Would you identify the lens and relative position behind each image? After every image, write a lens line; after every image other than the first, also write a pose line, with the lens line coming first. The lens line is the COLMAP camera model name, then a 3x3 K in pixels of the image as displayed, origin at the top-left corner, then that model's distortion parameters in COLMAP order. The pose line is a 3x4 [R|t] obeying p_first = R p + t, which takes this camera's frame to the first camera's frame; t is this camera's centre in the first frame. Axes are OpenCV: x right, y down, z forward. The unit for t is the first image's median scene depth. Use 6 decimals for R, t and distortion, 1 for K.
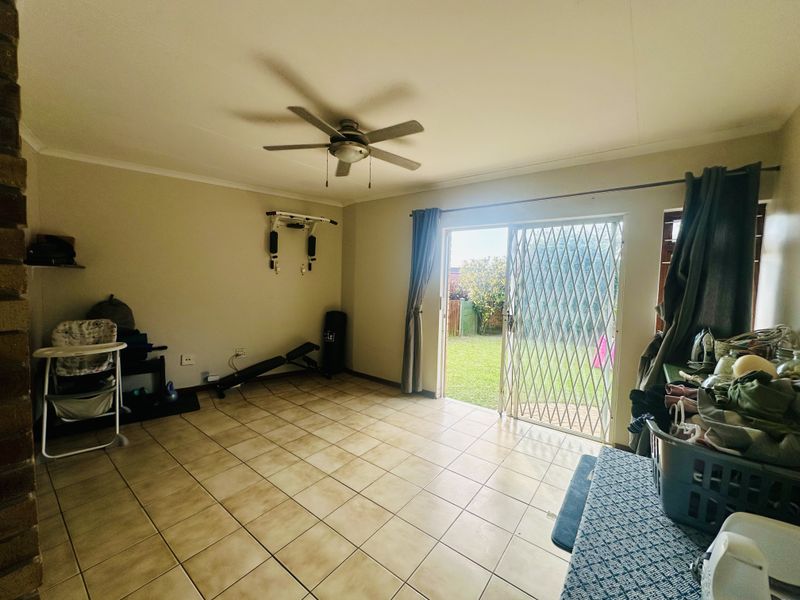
lens RADIAL K [[319.6, 0, 400.0], [0, 319.6, 300.0], [0, 0, 1]] dist [-0.000898, -0.000009]
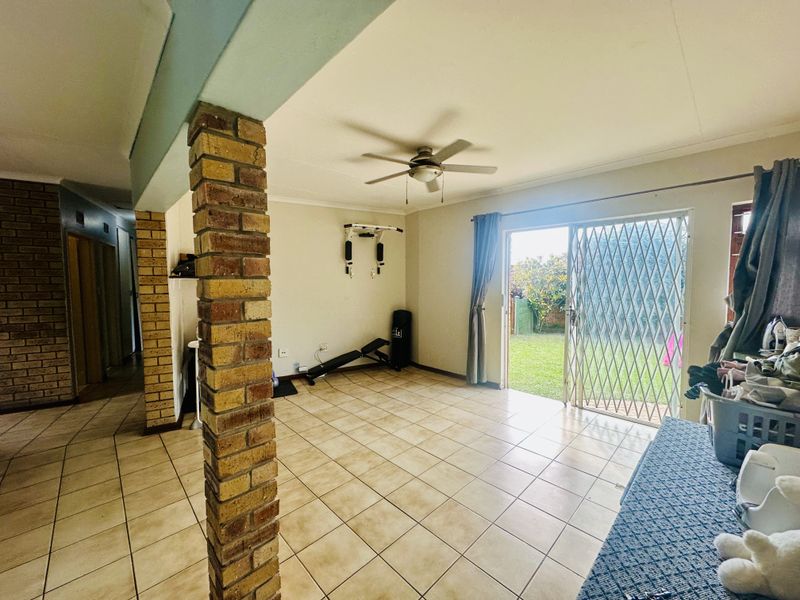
lens RADIAL K [[319.6, 0, 400.0], [0, 319.6, 300.0], [0, 0, 1]] dist [-0.000898, -0.000009]
pose [[0.988566, -0.023471, -0.148949, -0.066732], [0.023264, 0.999724, -0.003135, 0.005120], [0.148982, -0.000366, 0.988840, -0.141130]]
